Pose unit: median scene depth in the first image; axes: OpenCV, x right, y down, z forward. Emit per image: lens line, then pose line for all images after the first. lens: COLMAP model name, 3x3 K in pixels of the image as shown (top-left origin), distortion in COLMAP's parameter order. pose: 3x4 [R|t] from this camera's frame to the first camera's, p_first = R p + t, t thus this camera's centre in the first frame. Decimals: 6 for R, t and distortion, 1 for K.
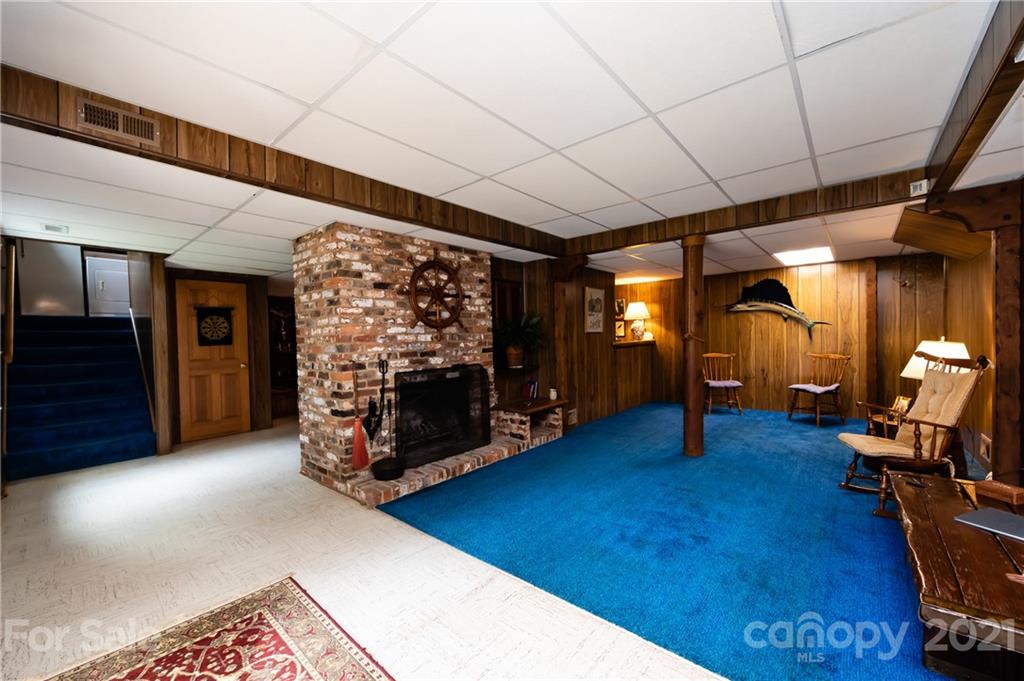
lens RADIAL K [[406.9, 0, 513.0], [0, 406.9, 342.6], [0, 0, 1]] dist [-0.004988, -0.000493]
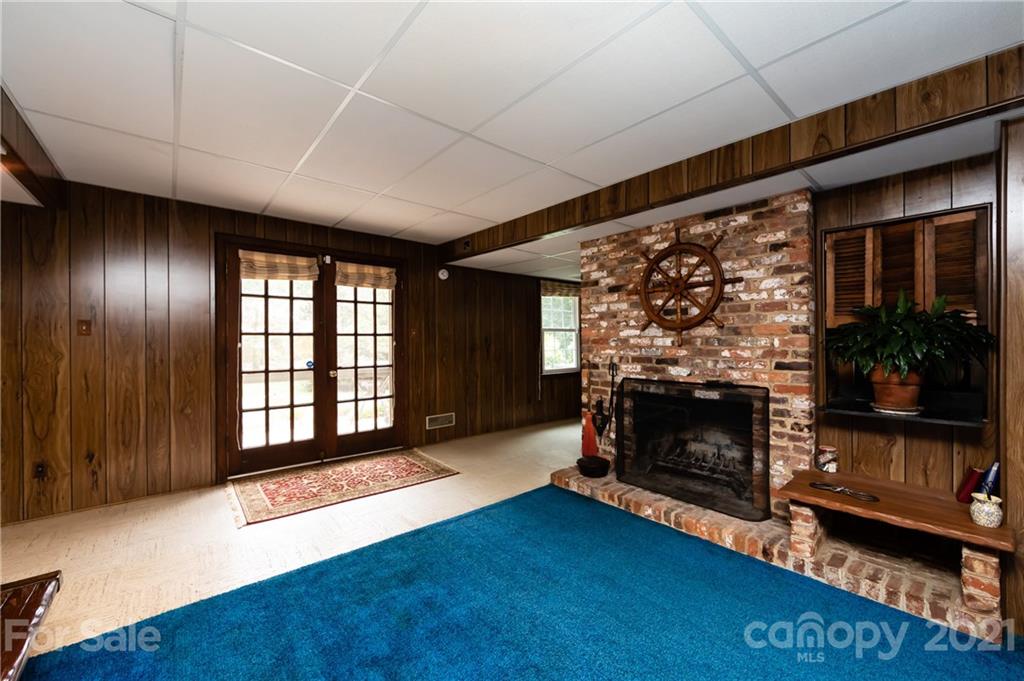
lens RADIAL K [[406.9, 0, 508.2], [0, 406.9, 341.7], [0, 0, 1]] dist [-0.004988, -0.000493]
pose [[-0.167328, 0.027149, -0.985527, 0.677752], [-0.007467, 0.999557, 0.028803, -0.034555], [0.985873, 0.012178, -0.167051, 0.862733]]
